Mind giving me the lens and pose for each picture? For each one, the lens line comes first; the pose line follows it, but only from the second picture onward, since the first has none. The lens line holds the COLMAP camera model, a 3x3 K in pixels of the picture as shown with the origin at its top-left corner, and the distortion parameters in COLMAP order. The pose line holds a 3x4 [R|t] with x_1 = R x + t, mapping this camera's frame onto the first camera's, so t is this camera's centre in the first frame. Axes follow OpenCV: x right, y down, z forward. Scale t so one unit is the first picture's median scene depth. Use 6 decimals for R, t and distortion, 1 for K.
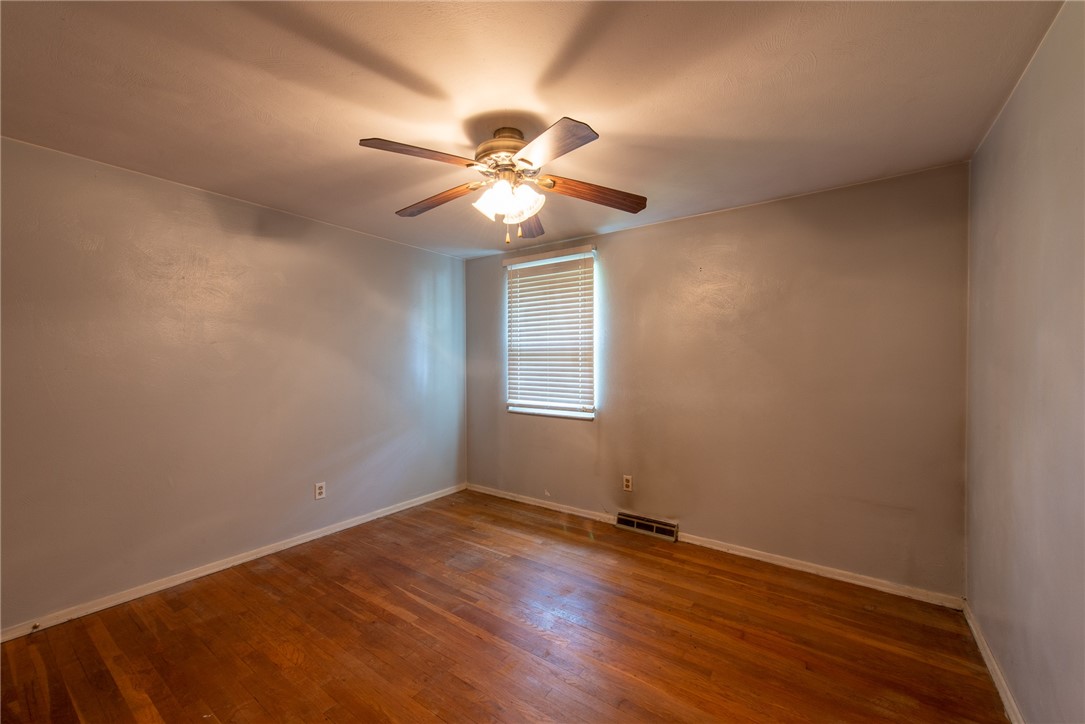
lens RADIAL K [[426.5, 0, 538.6], [0, 426.5, 362.2], [0, 0, 1]] dist [0.011321, -0.002342]
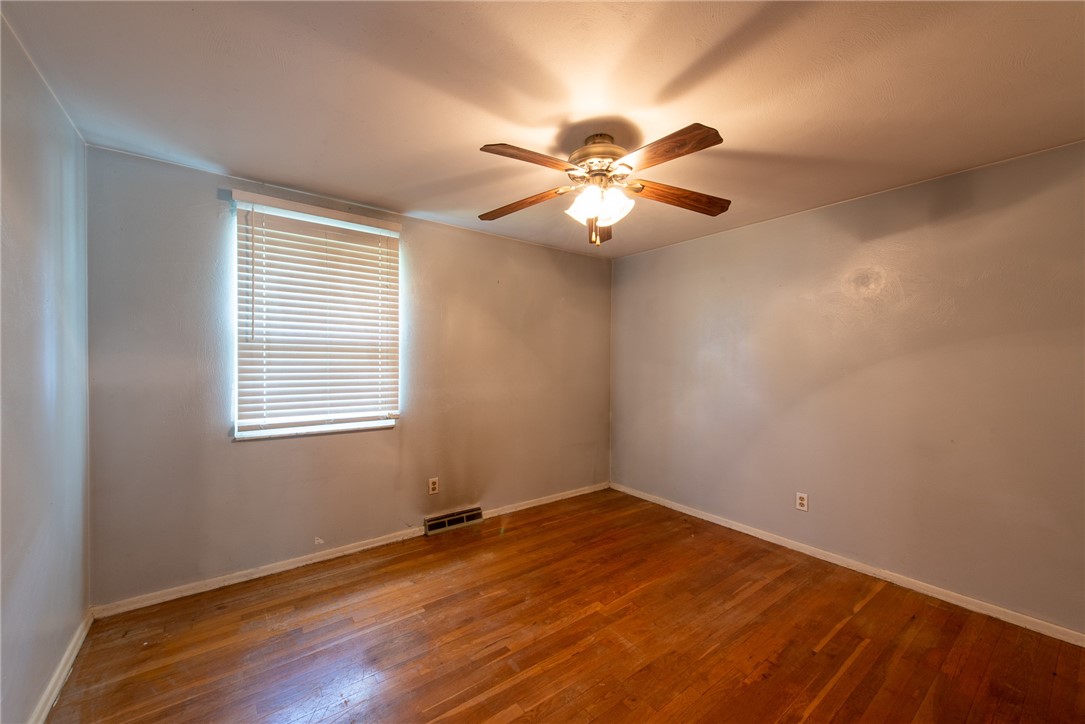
lens RADIAL K [[426.5, 0, 546.4], [0, 426.5, 363.5], [0, 0, 1]] dist [0.011321, -0.002342]
pose [[0.283619, -0.006553, 0.958915, -0.688310], [-0.006500, 0.999941, 0.008756, -0.003116], [-0.958915, -0.008716, 0.283559, 0.520298]]
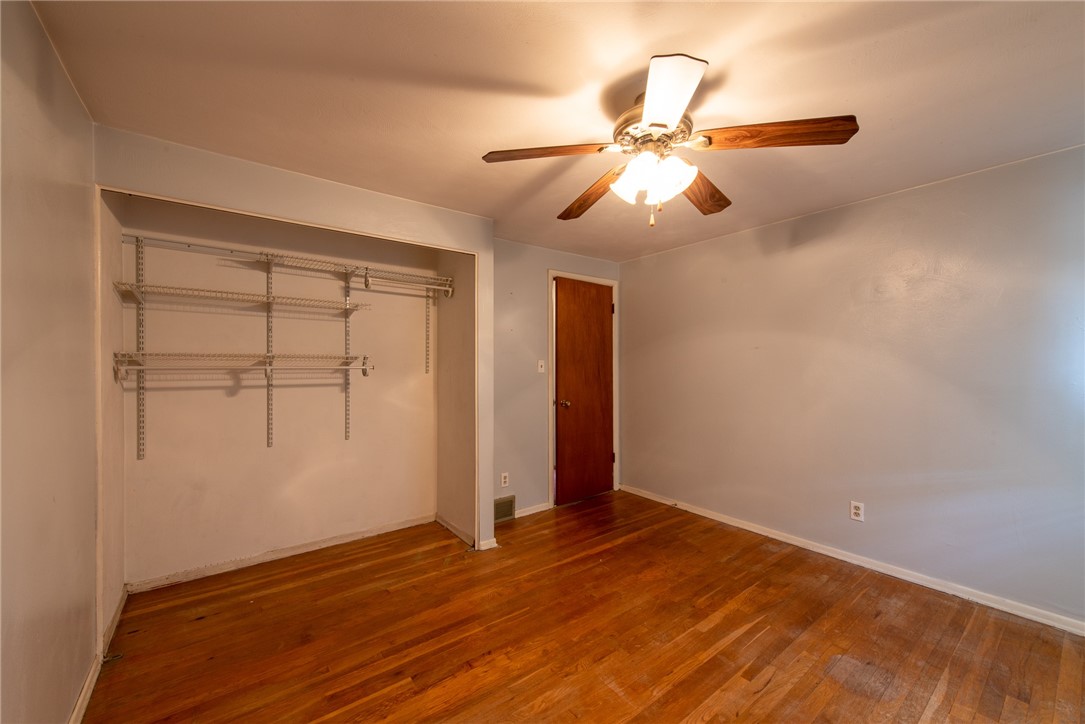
lens RADIAL K [[426.5, 0, 546.0], [0, 426.5, 362.6], [0, 0, 1]] dist [0.011321, -0.002342]
pose [[-0.276243, 0.001163, -0.961087, 0.514999], [0.001947, 0.999998, 0.000651, -0.002999], [0.961086, -0.001692, -0.276244, 0.651503]]
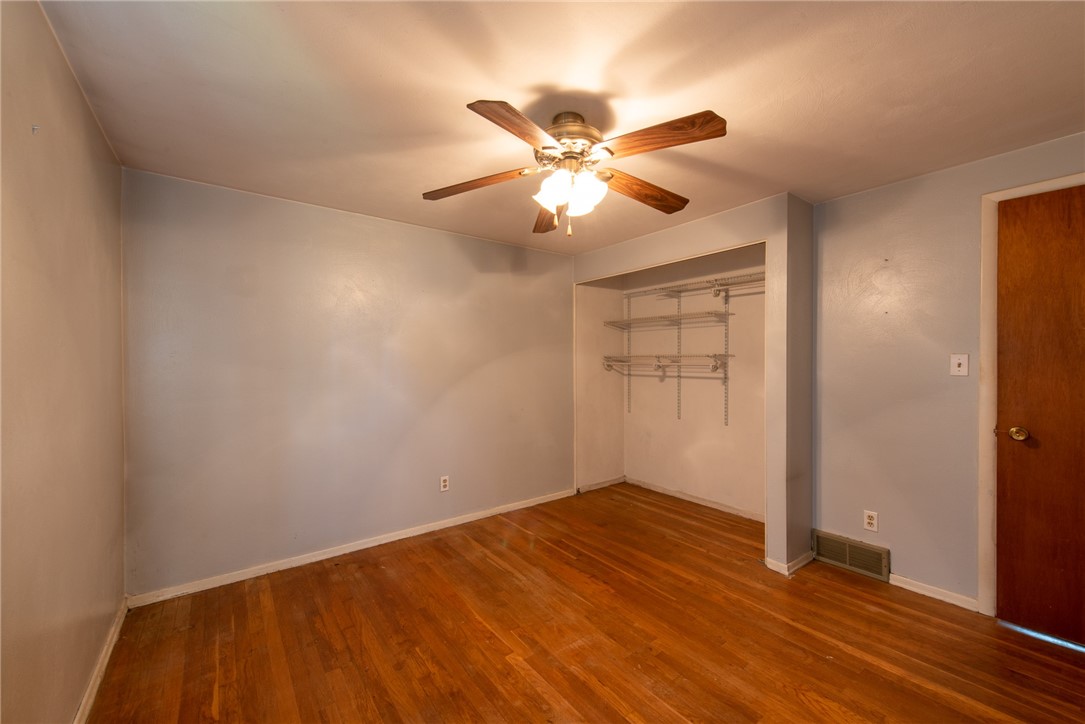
lens RADIAL K [[426.5, 0, 545.9], [0, 426.5, 362.5], [0, 0, 1]] dist [0.011321, -0.002342]
pose [[-0.959365, 0.004975, 0.282123, -0.179866], [0.005297, 0.999986, 0.000380, -0.000101], [-0.282117, 0.001859, -0.959378, 1.208007]]
